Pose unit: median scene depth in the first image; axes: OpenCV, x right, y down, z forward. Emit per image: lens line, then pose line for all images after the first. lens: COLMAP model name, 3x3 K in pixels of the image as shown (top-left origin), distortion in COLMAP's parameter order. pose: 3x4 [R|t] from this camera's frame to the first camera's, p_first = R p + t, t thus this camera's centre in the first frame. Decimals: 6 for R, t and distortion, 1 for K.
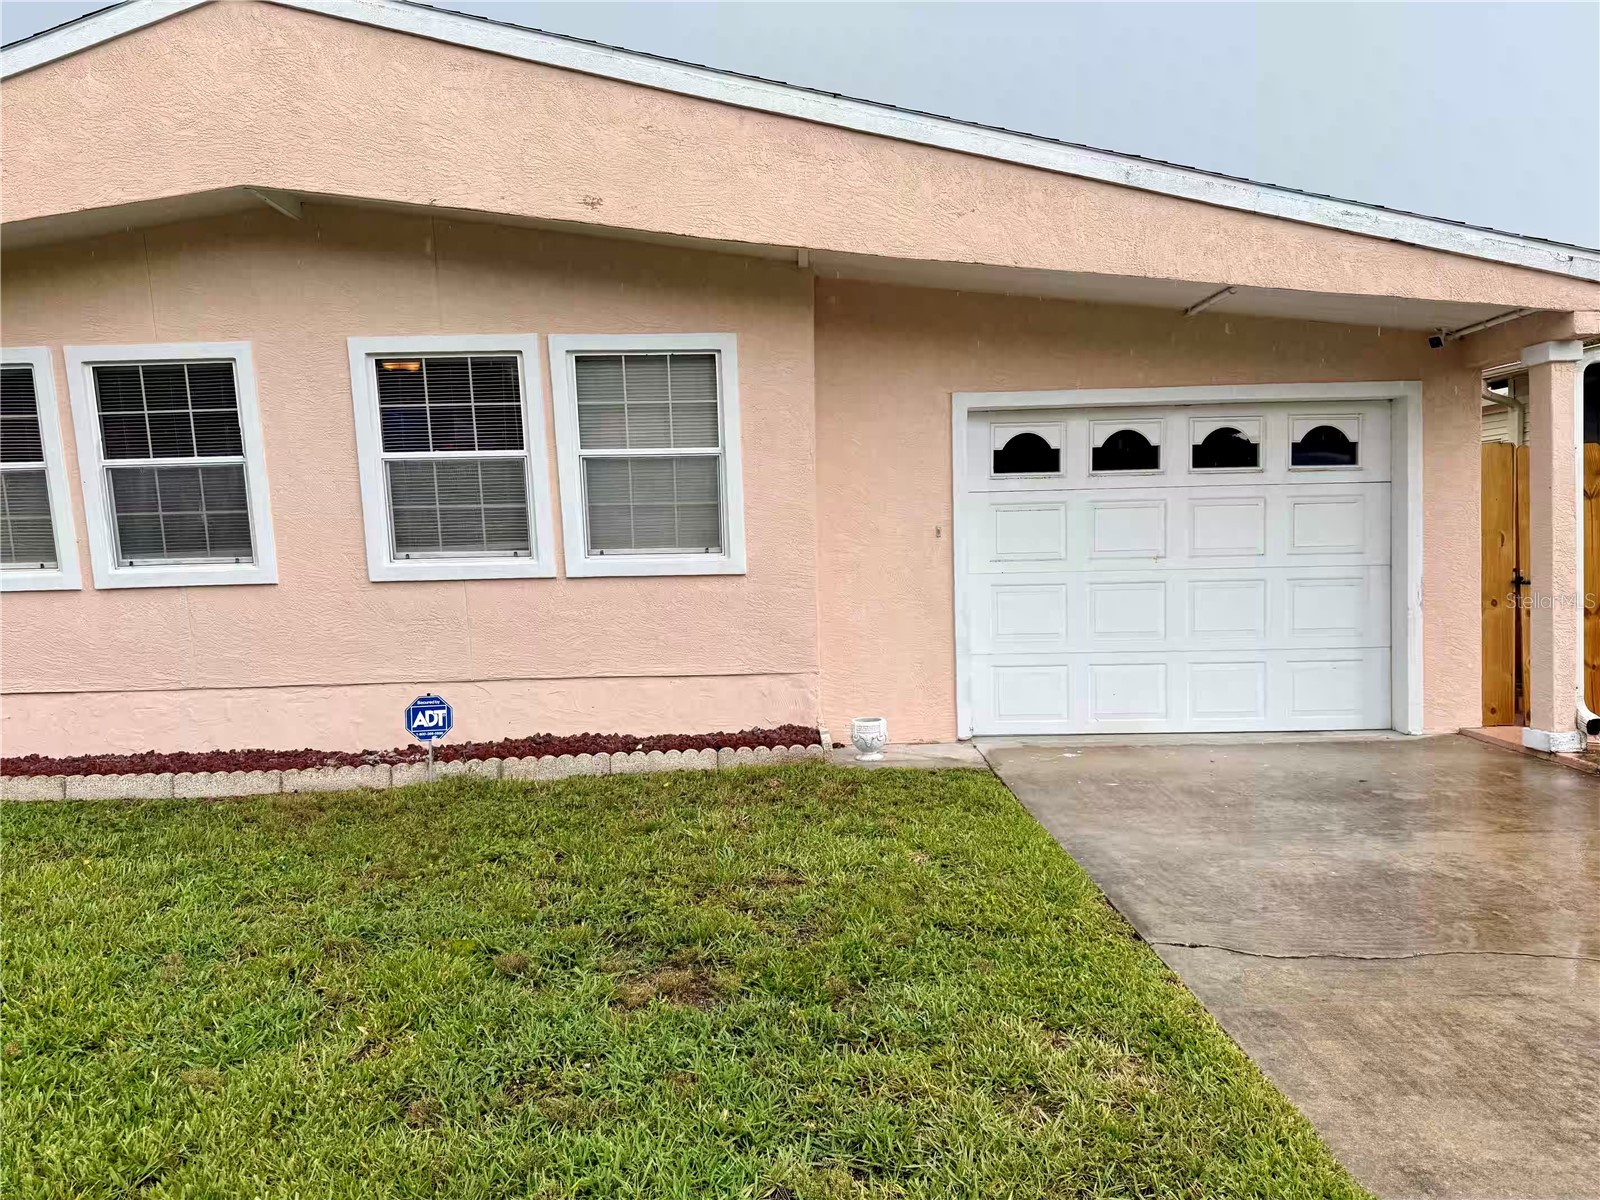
lens RADIAL K [[1150.1, 0, 800.0], [0, 1150.1, 600.0], [0, 0, 1]] dist [-0.023828, -0.003844]
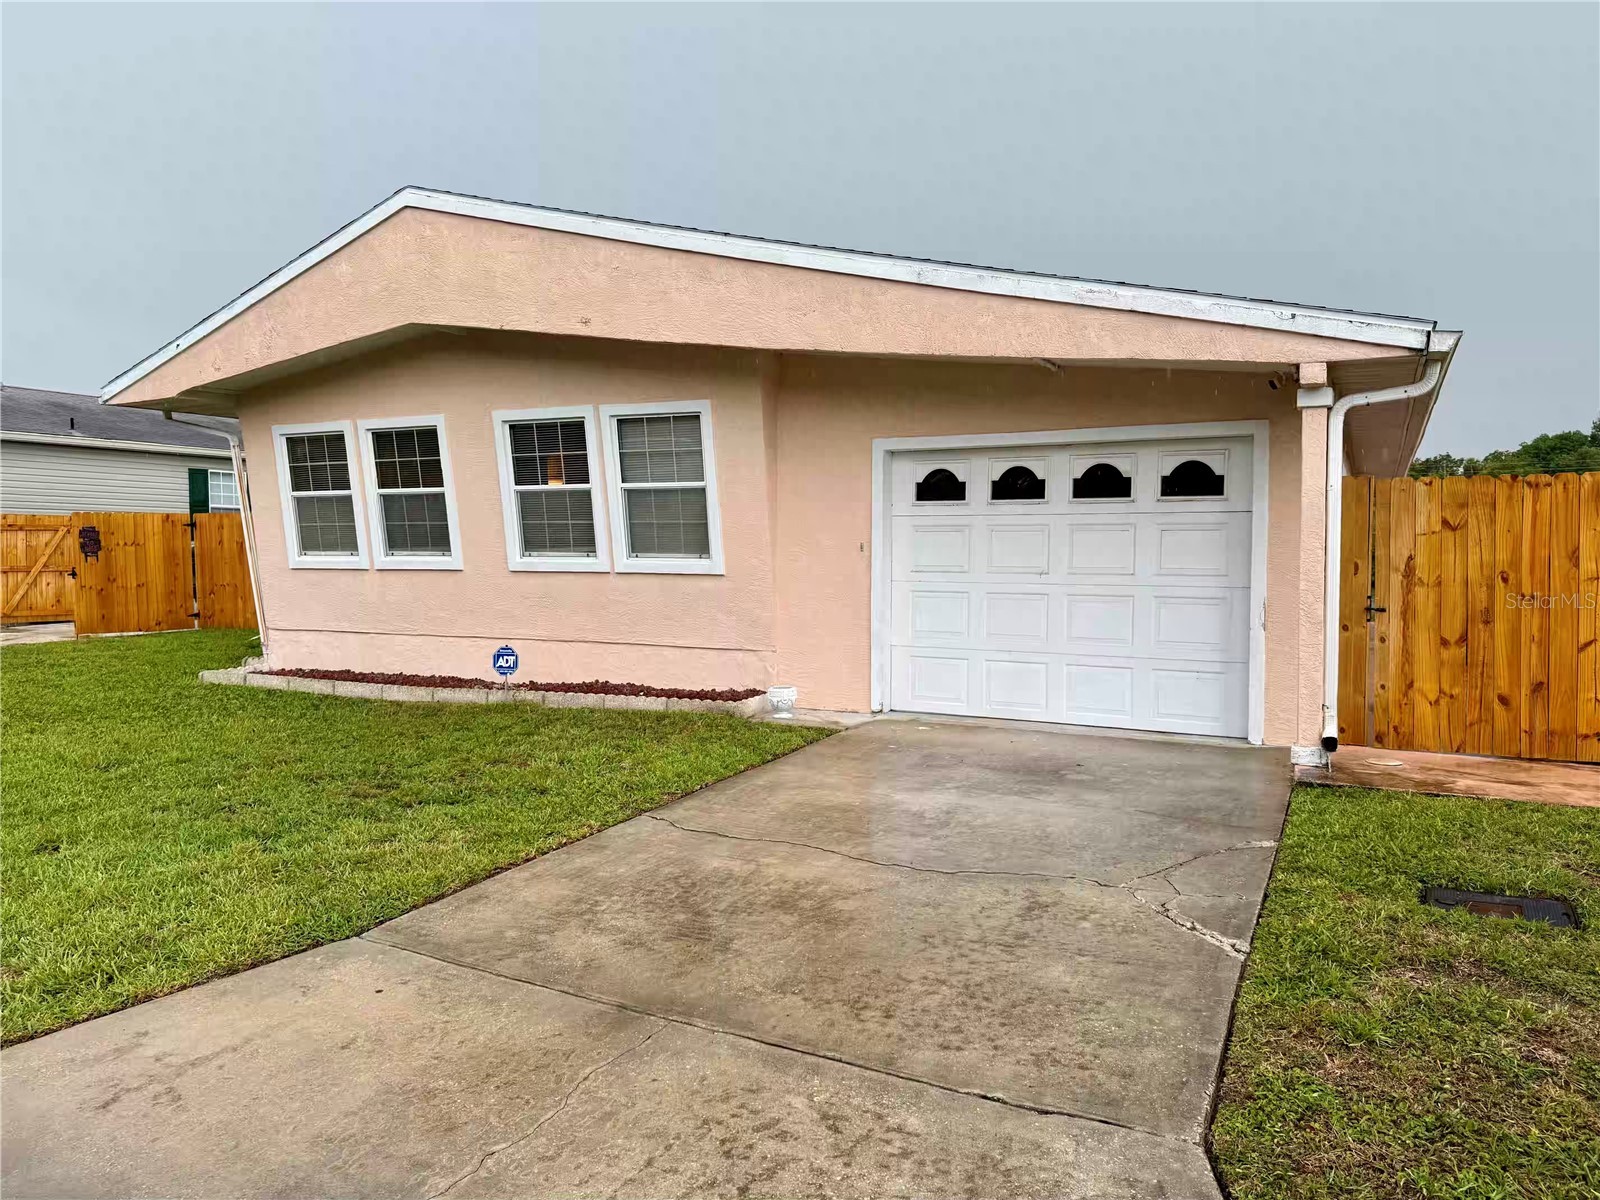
lens RADIAL K [[1150.1, 0, 800.0], [0, 1150.1, 600.0], [0, 0, 1]] dist [-0.023828, -0.003844]
pose [[0.893372, 0.045832, -0.446974, 0.652044], [-0.044118, 0.998925, 0.014249, -0.016349], [0.447147, 0.006990, 0.894433, -0.179888]]
